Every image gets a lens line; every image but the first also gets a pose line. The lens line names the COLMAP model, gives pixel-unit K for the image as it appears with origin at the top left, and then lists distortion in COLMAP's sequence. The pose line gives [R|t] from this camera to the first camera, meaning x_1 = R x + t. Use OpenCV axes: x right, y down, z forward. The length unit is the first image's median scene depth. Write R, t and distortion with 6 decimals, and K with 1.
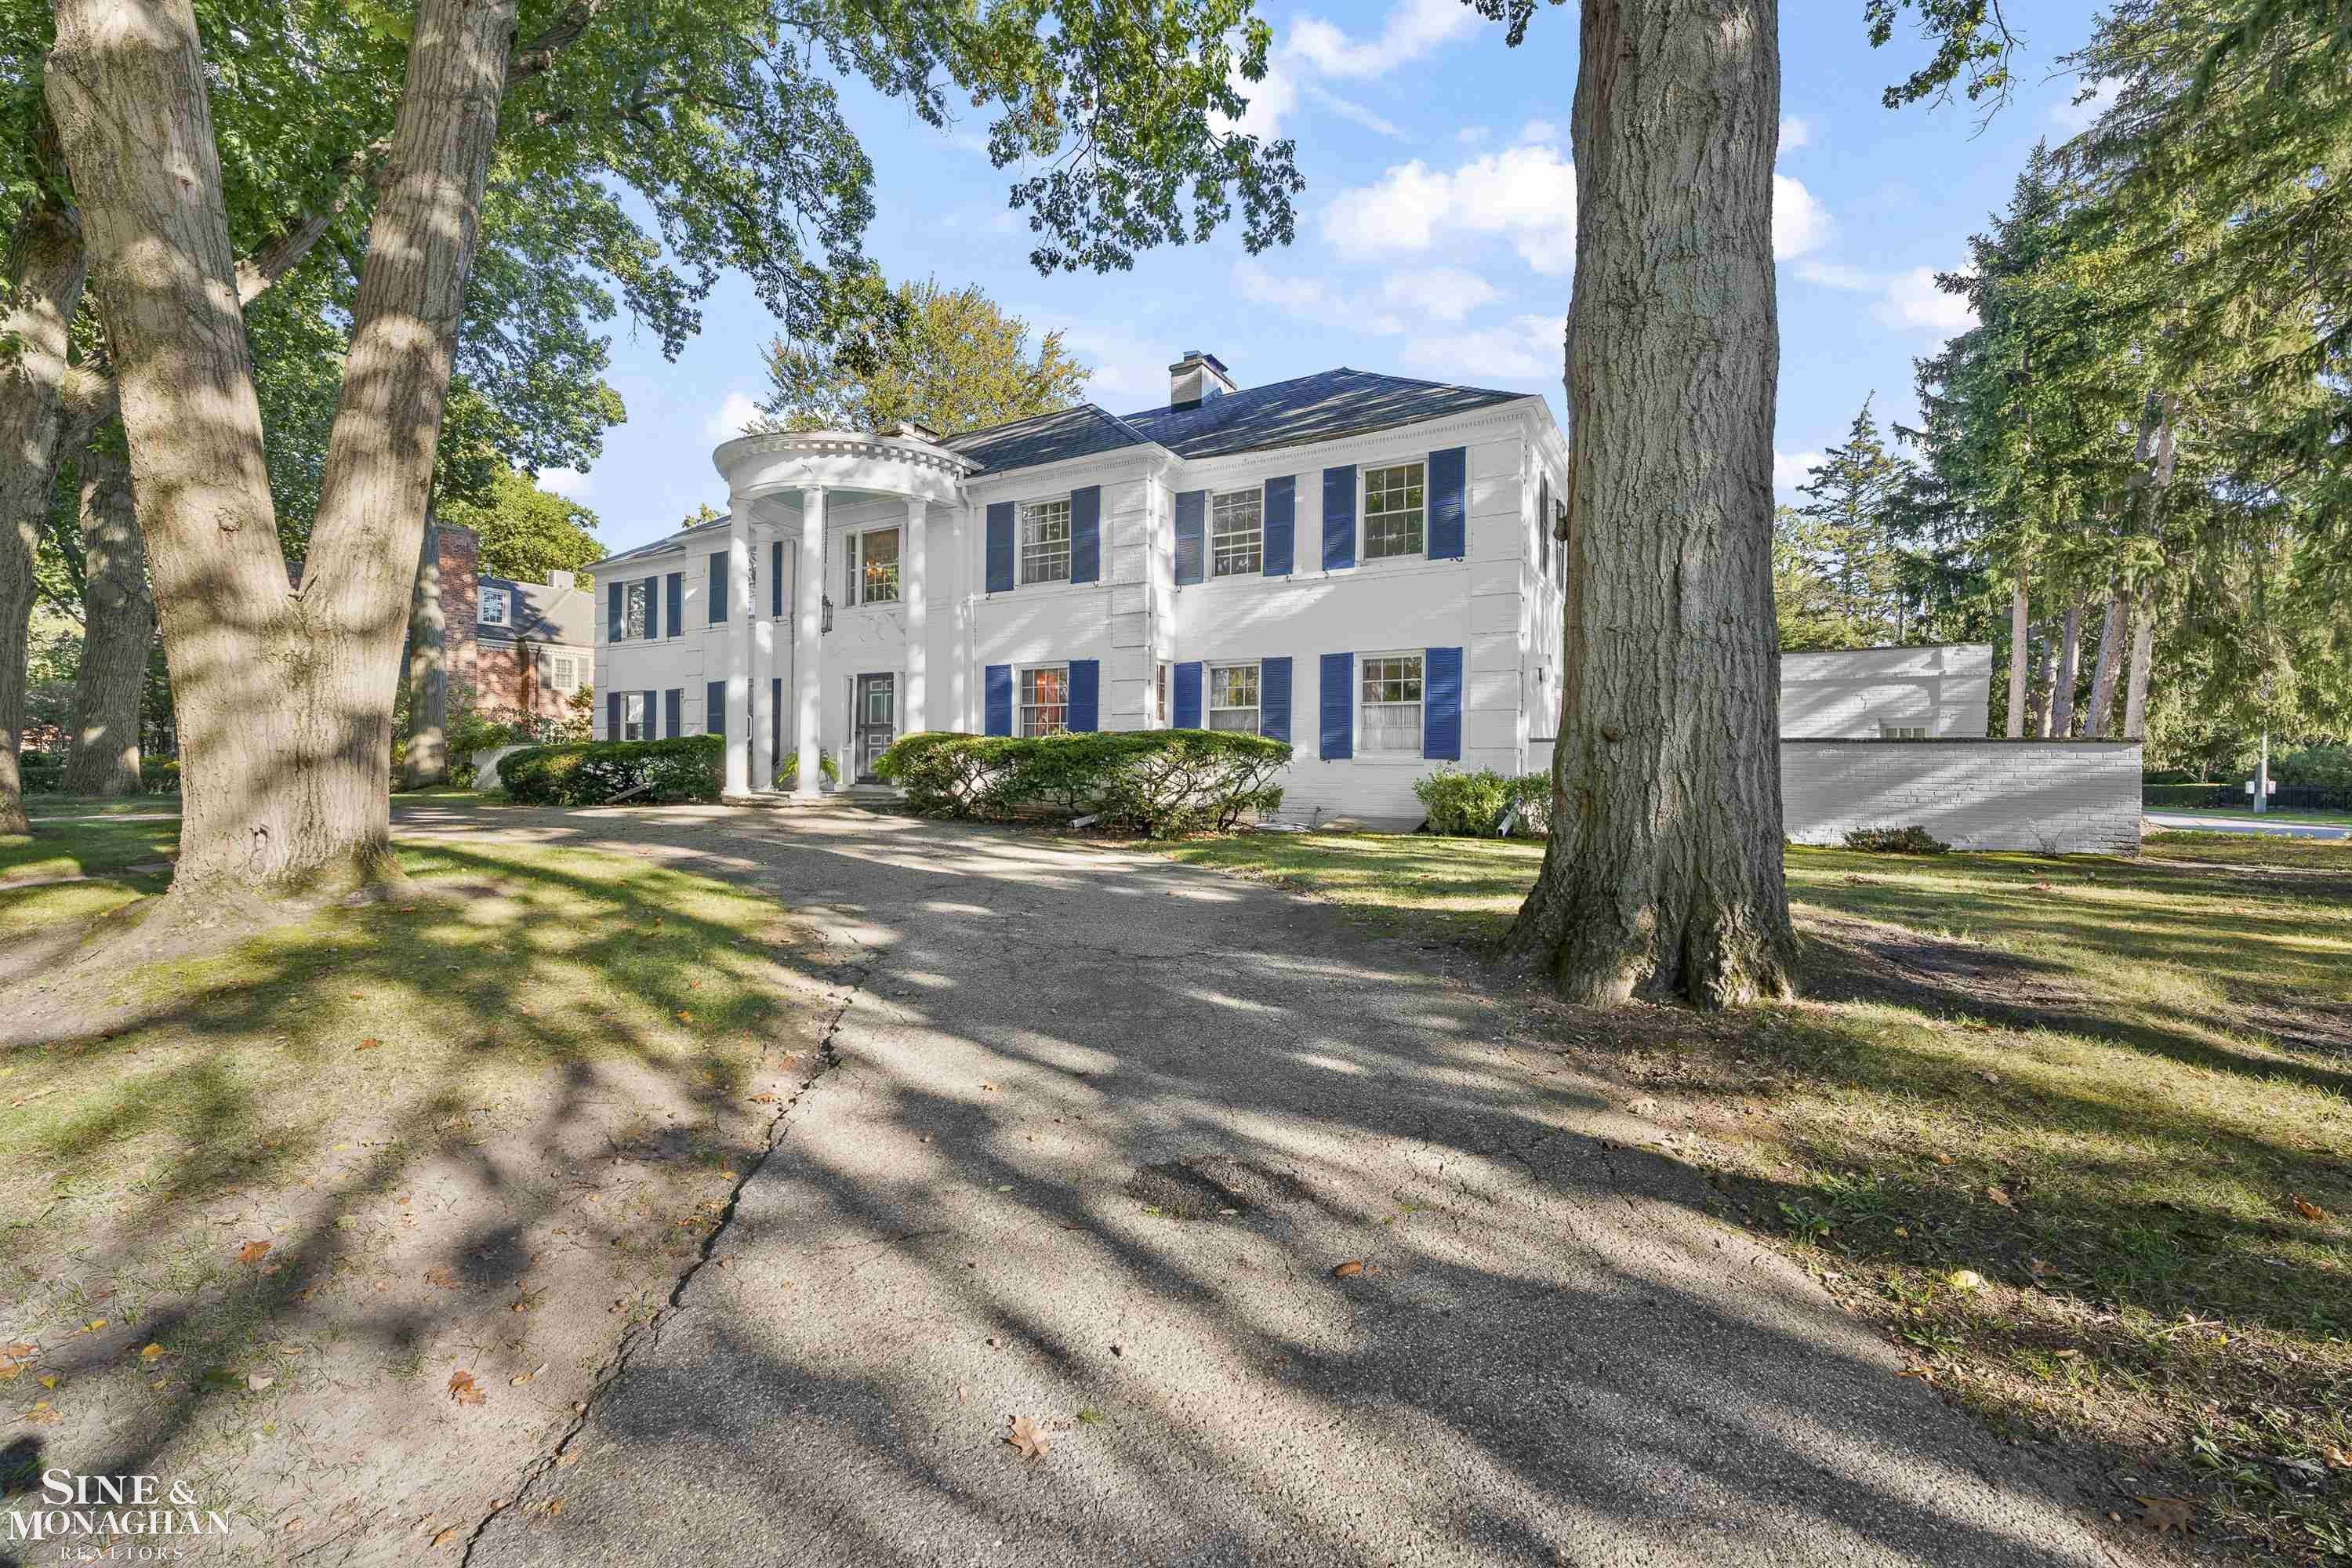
lens RADIAL K [[955.8, 0, 1176.9], [0, 955.8, 775.9], [0, 0, 1]] dist [-0.017154, -0.000046]
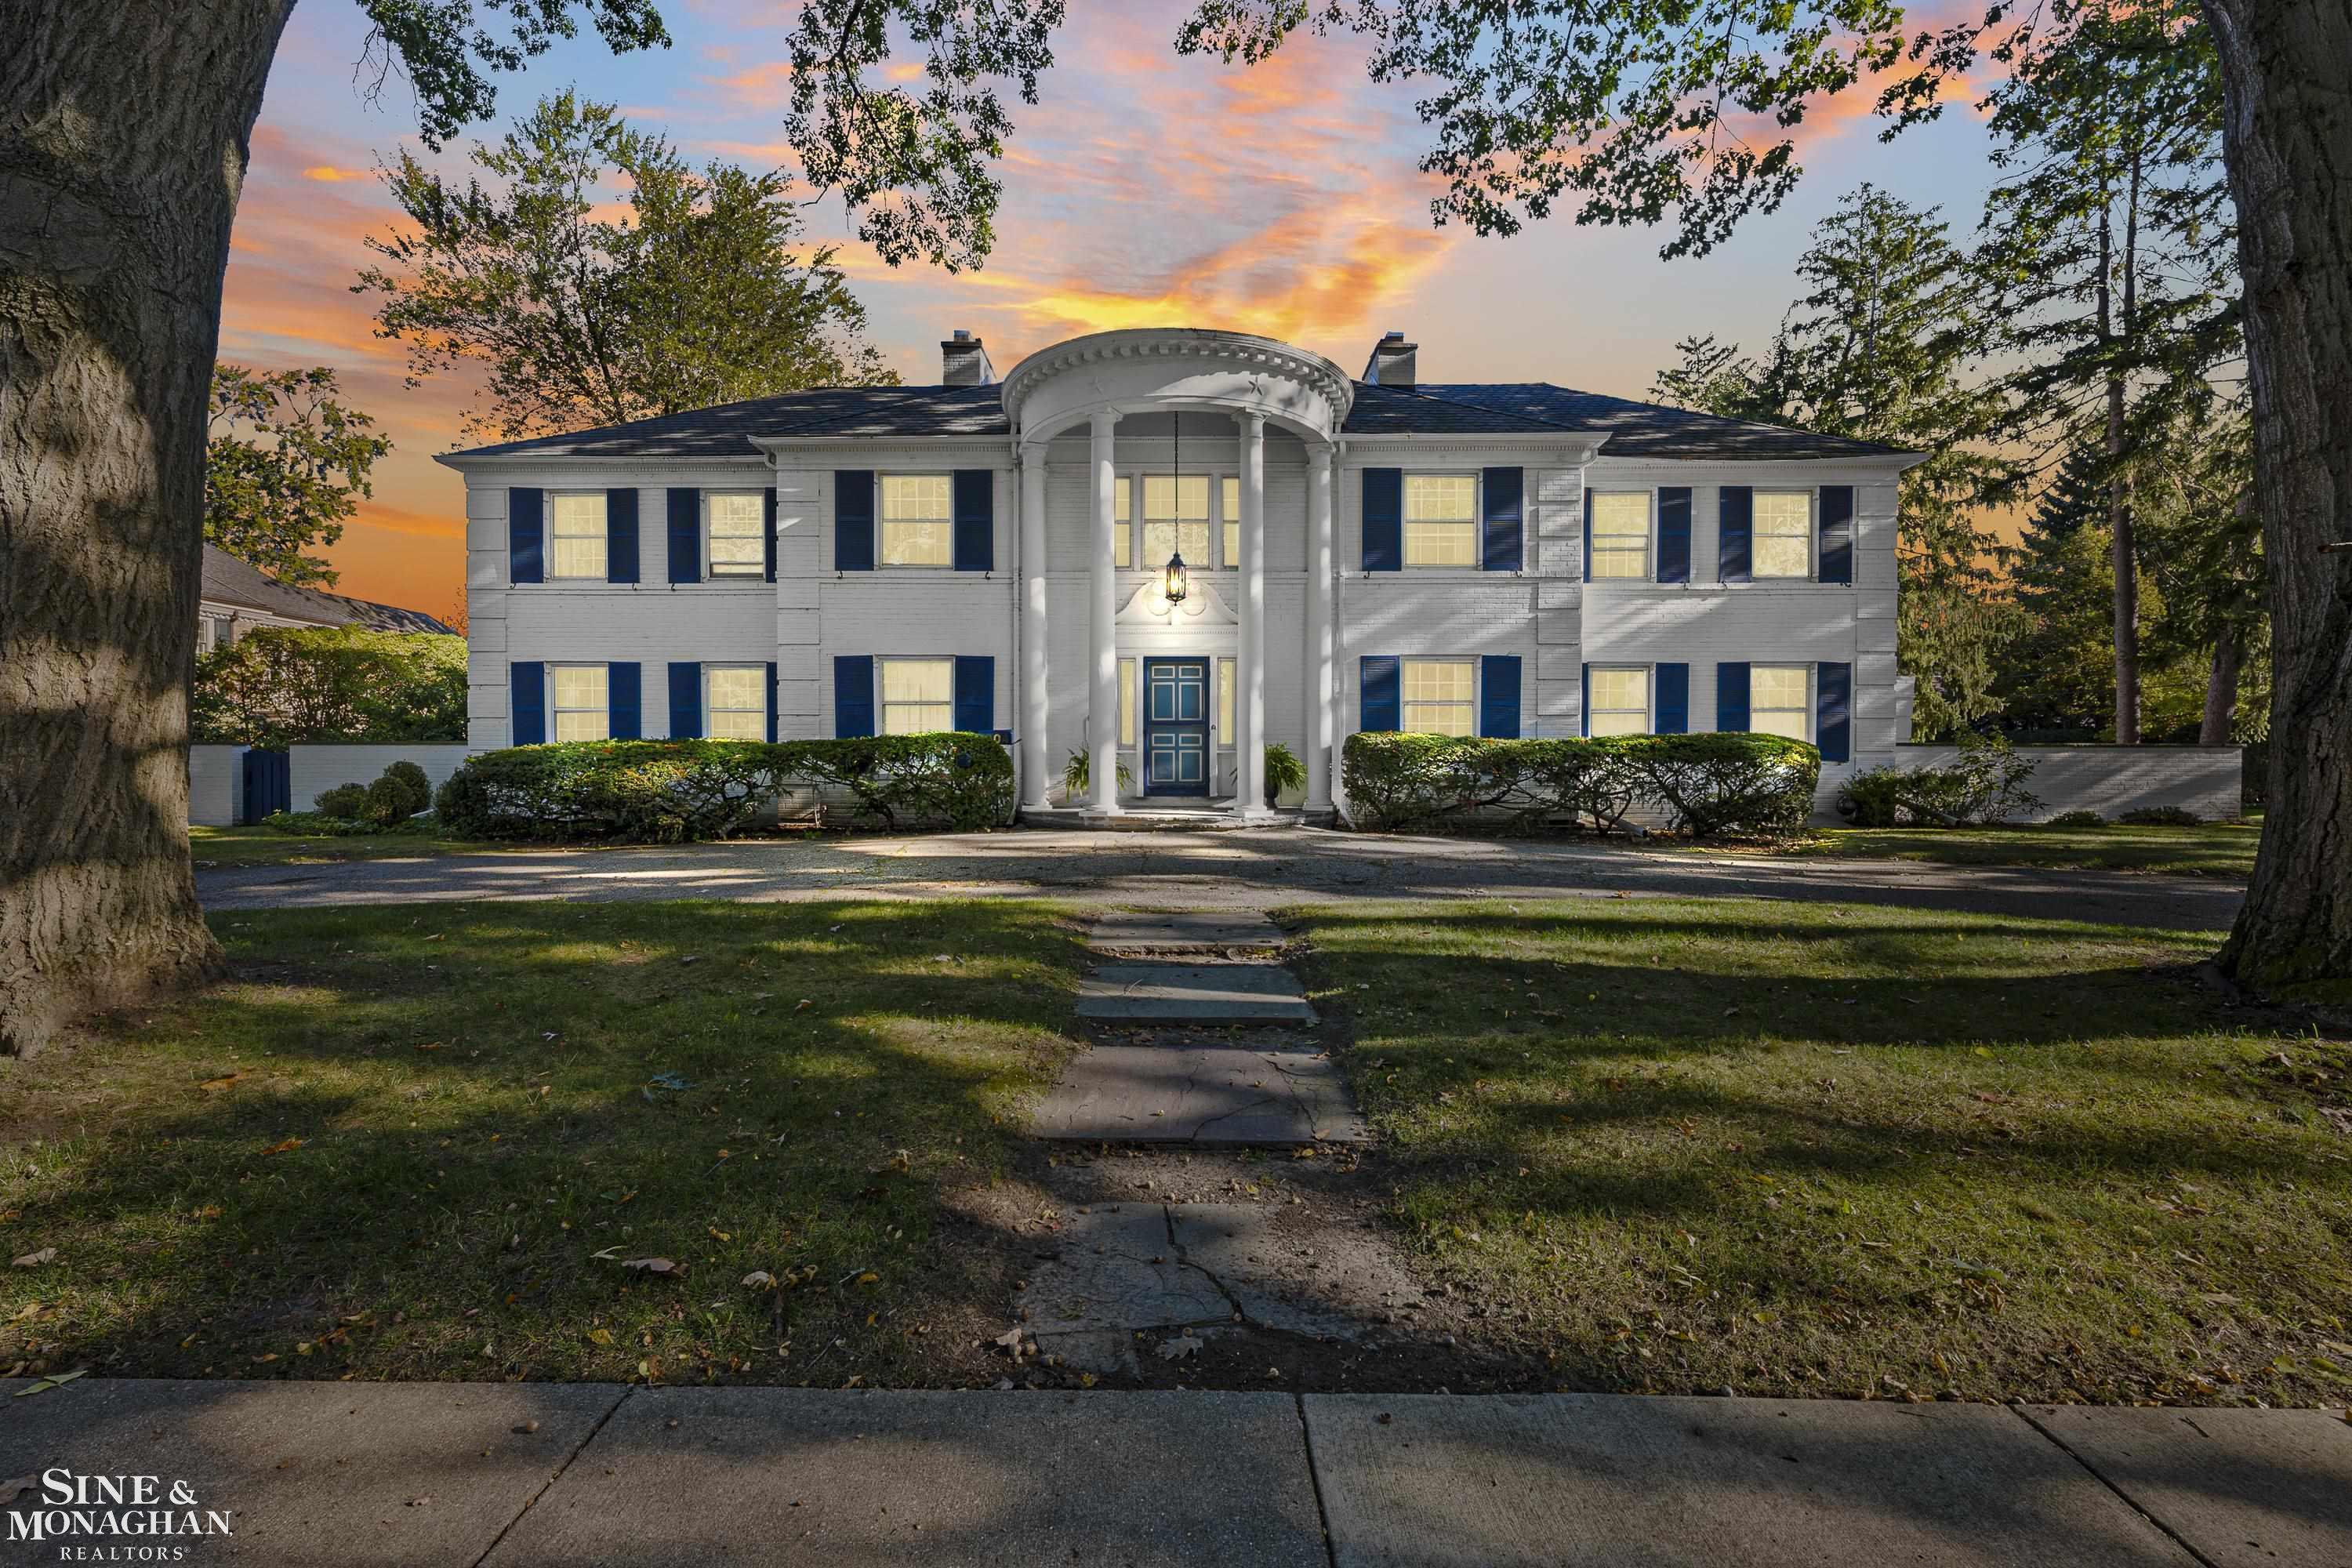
lens RADIAL K [[955.8, 0, 1176.4], [0, 955.8, 787.2], [0, 0, 1]] dist [-0.017154, -0.000046]
pose [[0.873628, -0.014794, 0.486369, -0.816748], [0.021637, 0.999730, -0.008457, 0.002741], [-0.486113, 0.017912, 0.873713, 0.368160]]
